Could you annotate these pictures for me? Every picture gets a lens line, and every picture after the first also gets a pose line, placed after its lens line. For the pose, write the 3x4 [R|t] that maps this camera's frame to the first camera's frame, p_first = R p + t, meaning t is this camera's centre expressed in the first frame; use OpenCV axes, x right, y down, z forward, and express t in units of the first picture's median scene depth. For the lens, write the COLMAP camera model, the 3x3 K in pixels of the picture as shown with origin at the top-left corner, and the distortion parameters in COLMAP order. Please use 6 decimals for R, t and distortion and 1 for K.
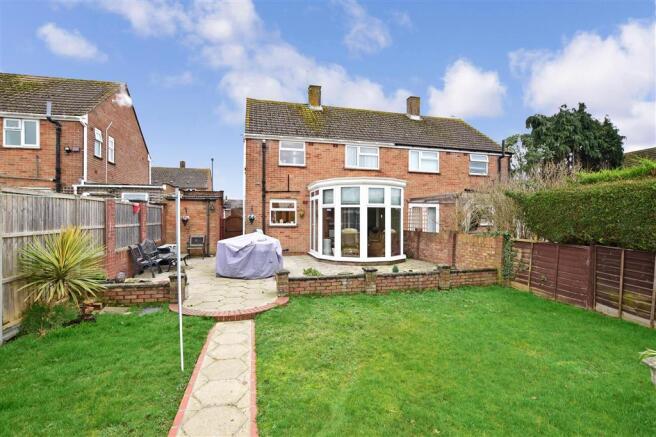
lens RADIAL K [[302.8, 0, 328.3], [0, 302.8, 217.6], [0, 0, 1]] dist [-0.022914, -0.000176]
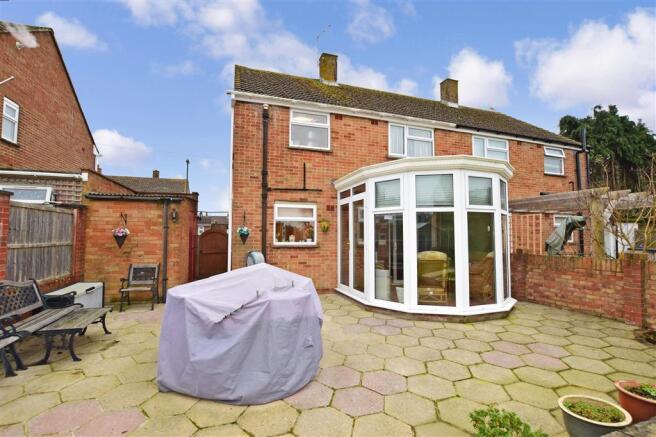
lens RADIAL K [[290.3, 0, 327.2], [0, 290.3, 218.9], [0, 0, 1]] dist [-0.025209, -0.000289]
pose [[0.997597, 0.001671, 0.069257, -0.128566], [0.002082, 0.998534, -0.054087, 0.004914], [-0.069246, 0.054101, 0.996132, 0.421203]]
